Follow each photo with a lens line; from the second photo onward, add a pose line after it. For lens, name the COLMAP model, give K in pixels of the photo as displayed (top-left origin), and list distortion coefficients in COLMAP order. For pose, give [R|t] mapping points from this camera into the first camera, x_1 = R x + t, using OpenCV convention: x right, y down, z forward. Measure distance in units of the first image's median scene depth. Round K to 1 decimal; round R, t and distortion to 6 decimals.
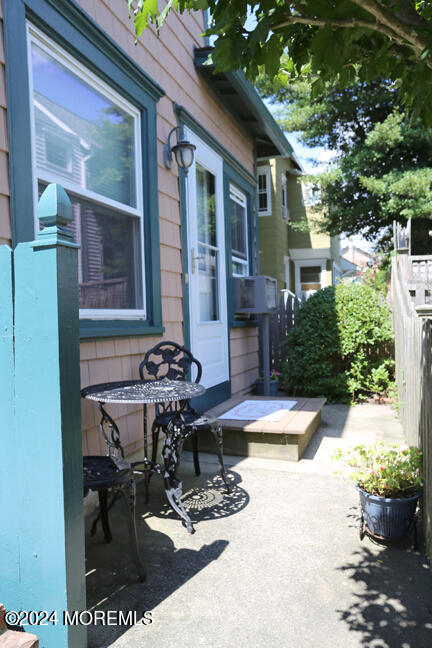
lens RADIAL K [[493.9, 0, 215.9], [0, 493.9, 323.8], [0, 0, 1]] dist [-0.006958, 0.000745]
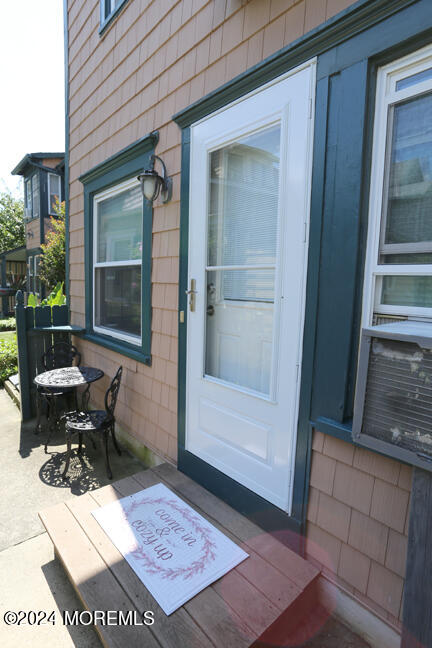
lens RADIAL K [[355.9, 0, 214.6], [0, 355.9, 325.3], [0, 0, 1]] dist [-0.005473, -0.000520]
pose [[-0.522776, 0.113638, -0.844862, 0.554966], [-0.018570, 0.989322, 0.144559, -0.210164], [0.852268, 0.091261, -0.515083, 1.719552]]
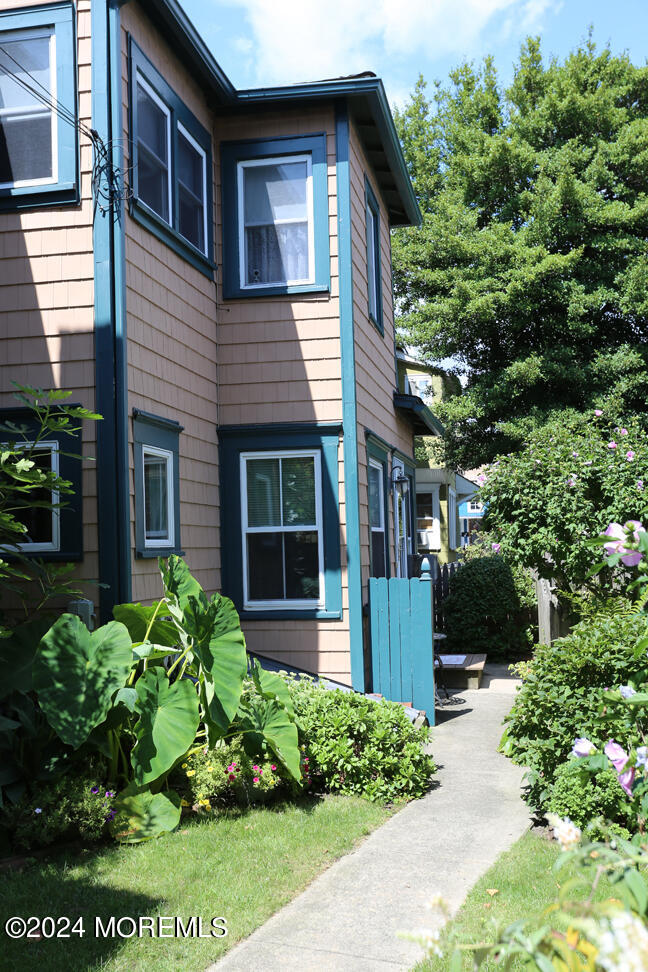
lens RADIAL K [[1062.8, 0, 323.4], [0, 1062.8, 487.0], [0, 0, 1]] dist [-0.006088, 0.000000]
pose [[0.988782, 0.010854, 0.148970, -0.931641], [0.000097, 0.997309, -0.073309, -0.118834], [-0.149365, 0.072501, 0.986120, -2.568112]]
